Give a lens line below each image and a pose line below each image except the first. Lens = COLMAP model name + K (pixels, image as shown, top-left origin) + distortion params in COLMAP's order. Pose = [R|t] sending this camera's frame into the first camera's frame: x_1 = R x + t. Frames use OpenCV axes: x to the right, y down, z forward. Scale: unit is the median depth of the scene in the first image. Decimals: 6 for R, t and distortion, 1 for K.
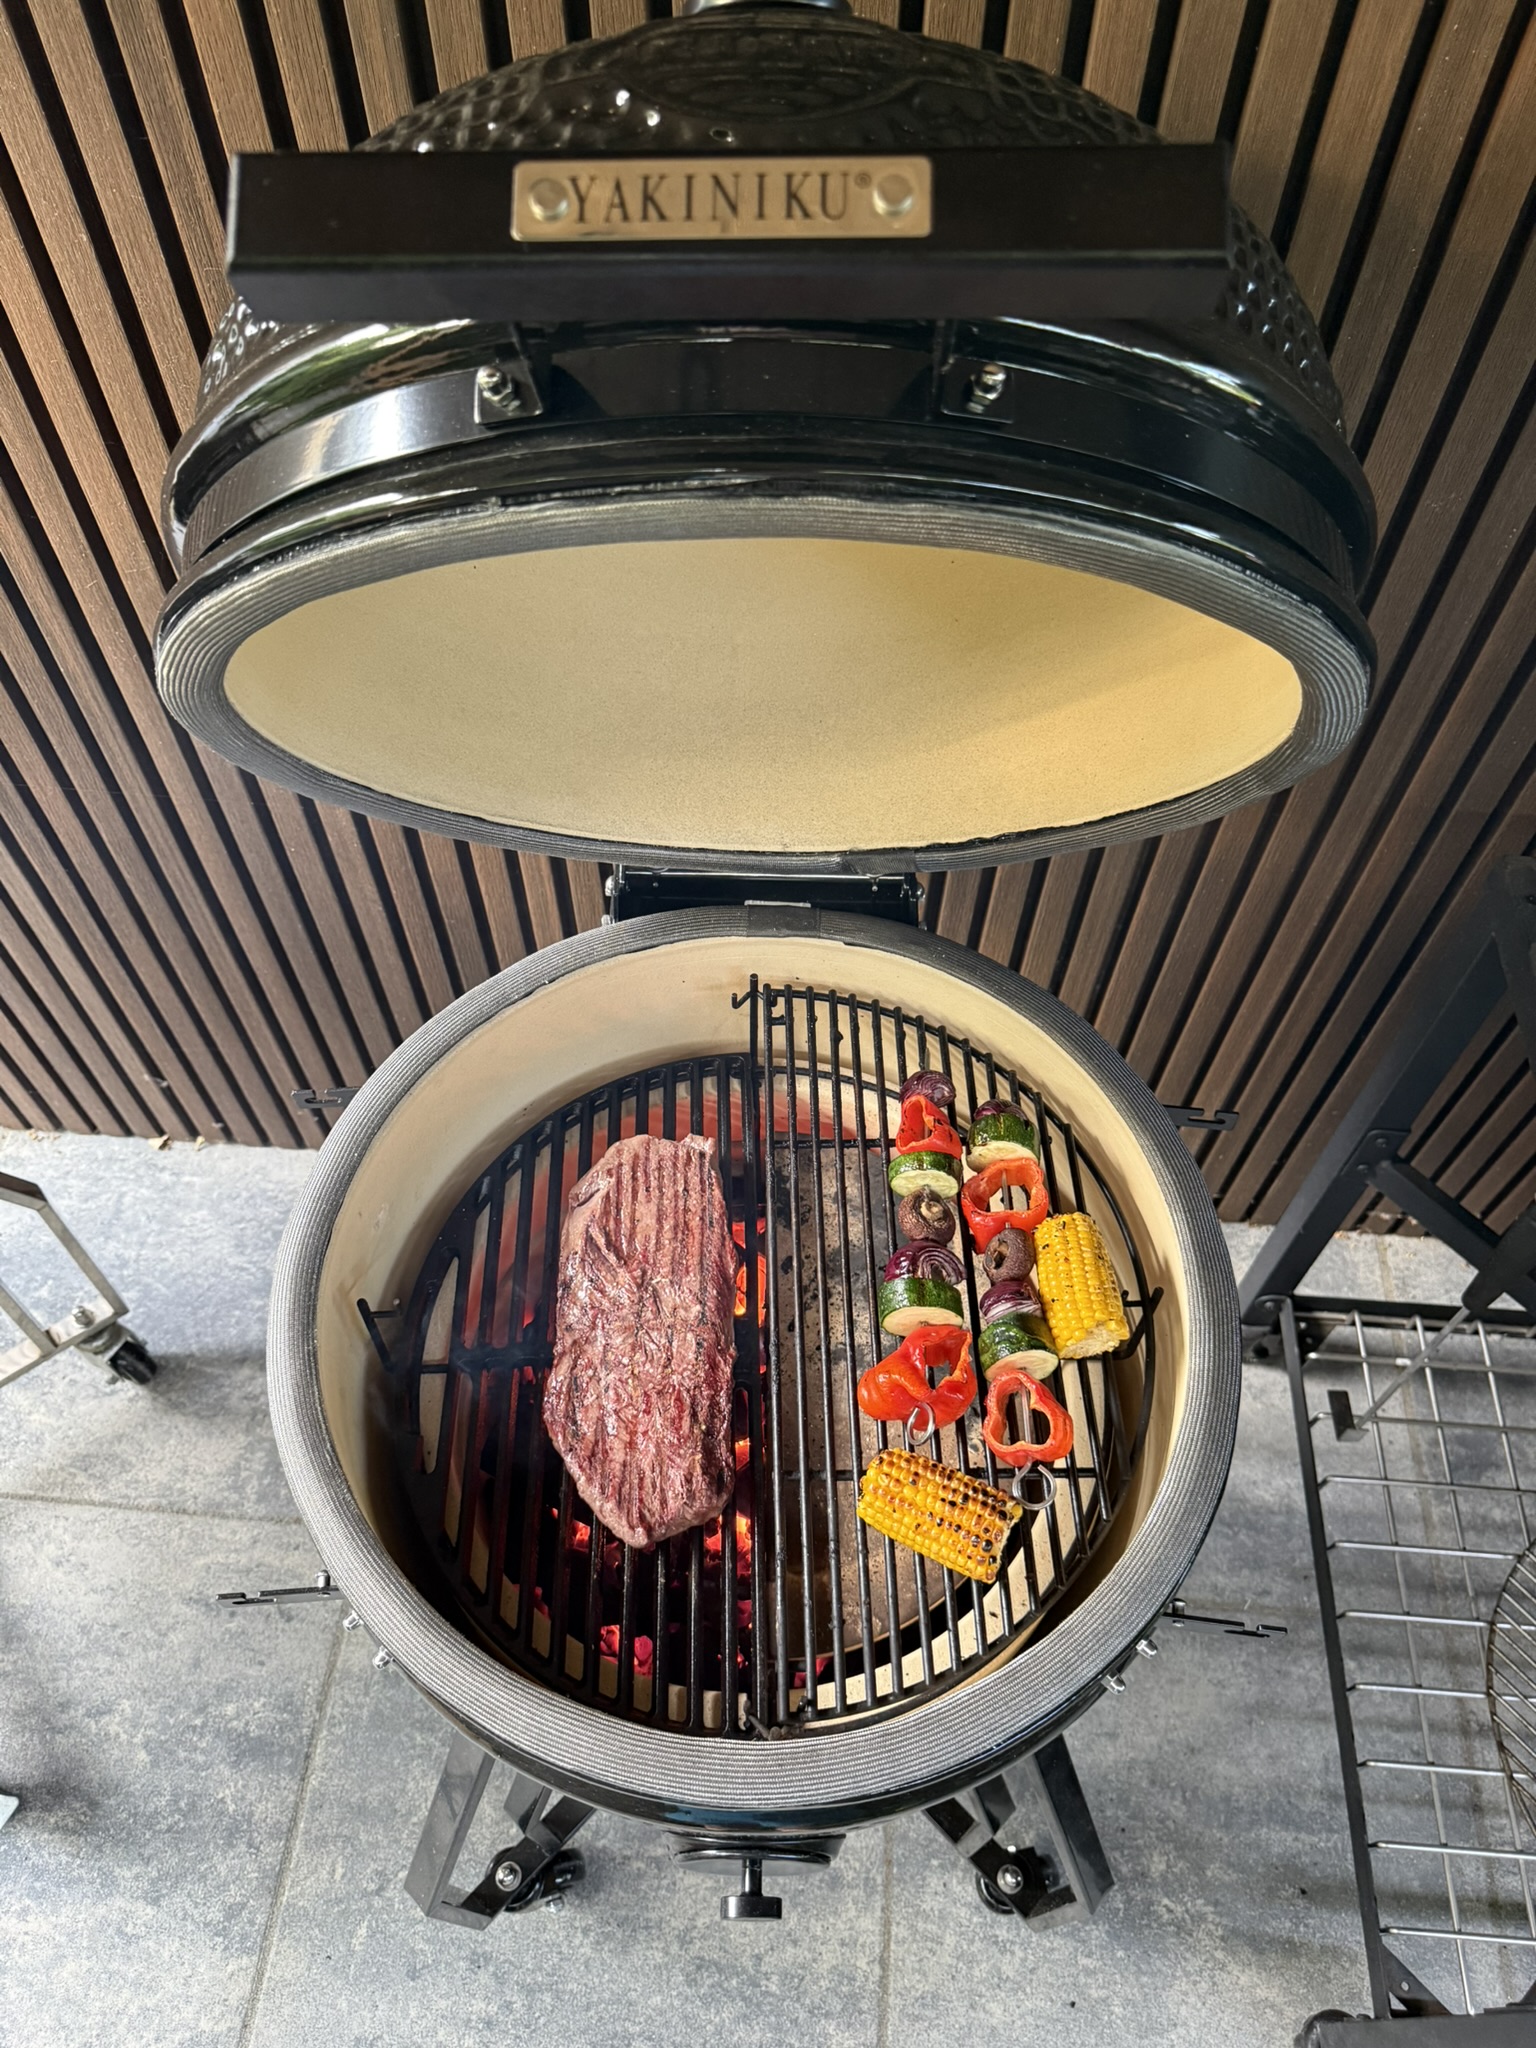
lens RADIAL K [[1485.9, 0, 756.3], [0, 1485.9, 976.0], [0, 0, 1]] dist [0.030241, -0.055128]
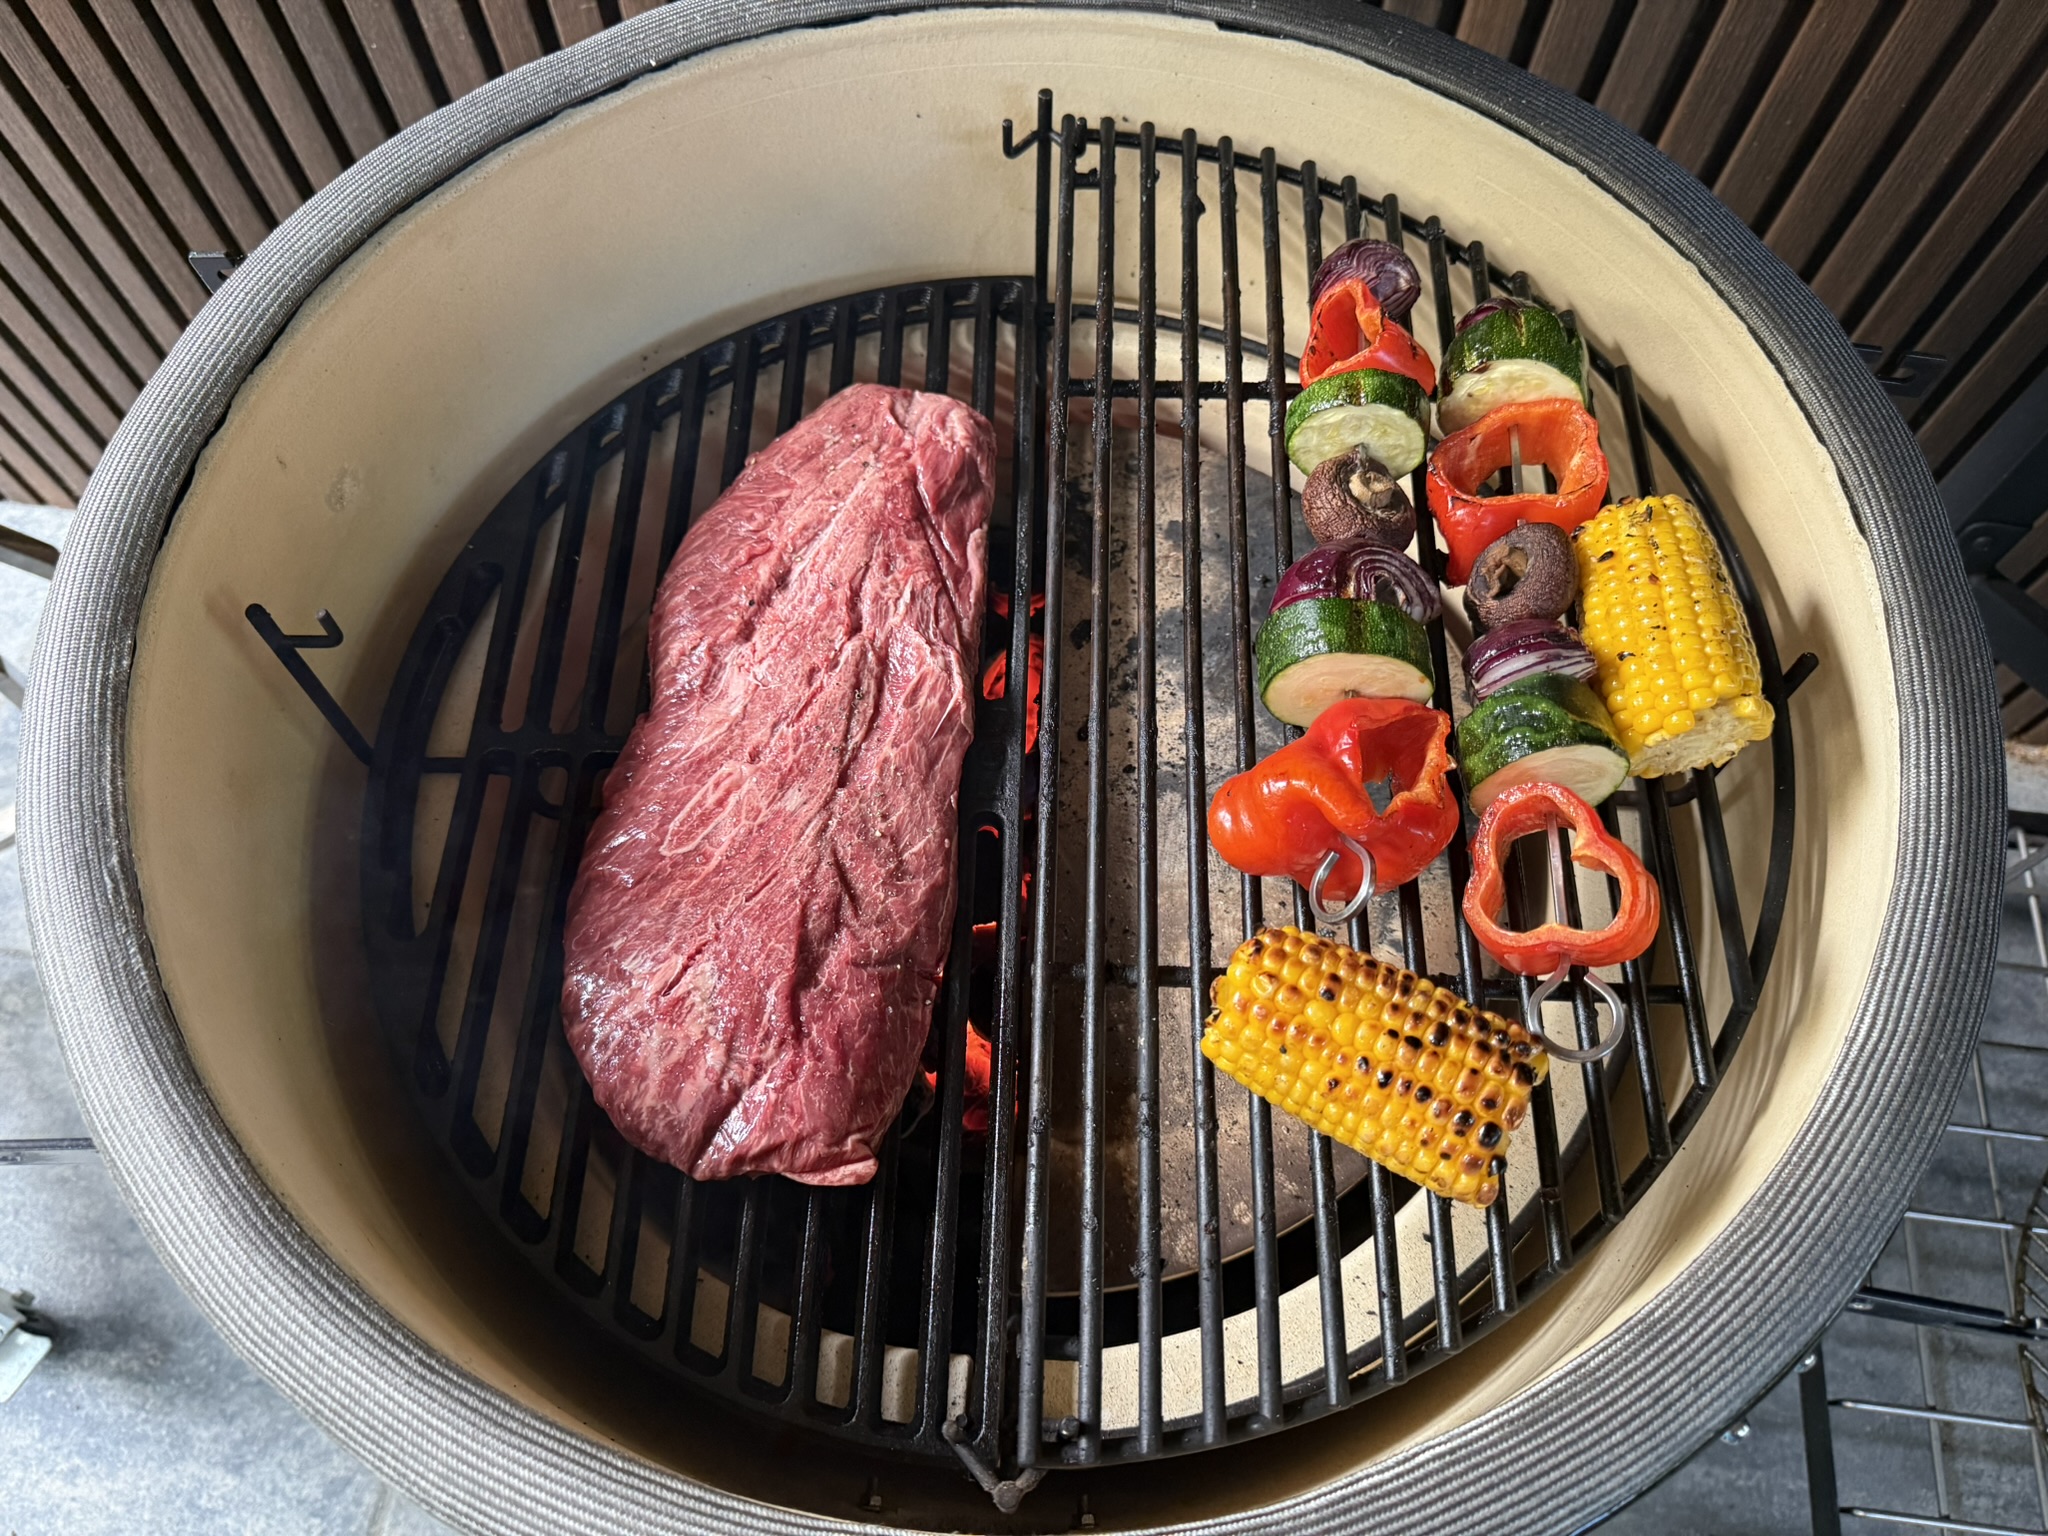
lens RADIAL K [[1485.9, 0, 1020.2], [0, 1485.9, 787.0], [0, 0, 1]] dist [0.030241, -0.055128]
pose [[0.998741, 0.045556, -0.021023, 0.013400], [-0.040933, 0.982139, 0.183648, 0.165459], [0.029014, -0.182556, 0.982767, 0.469737]]
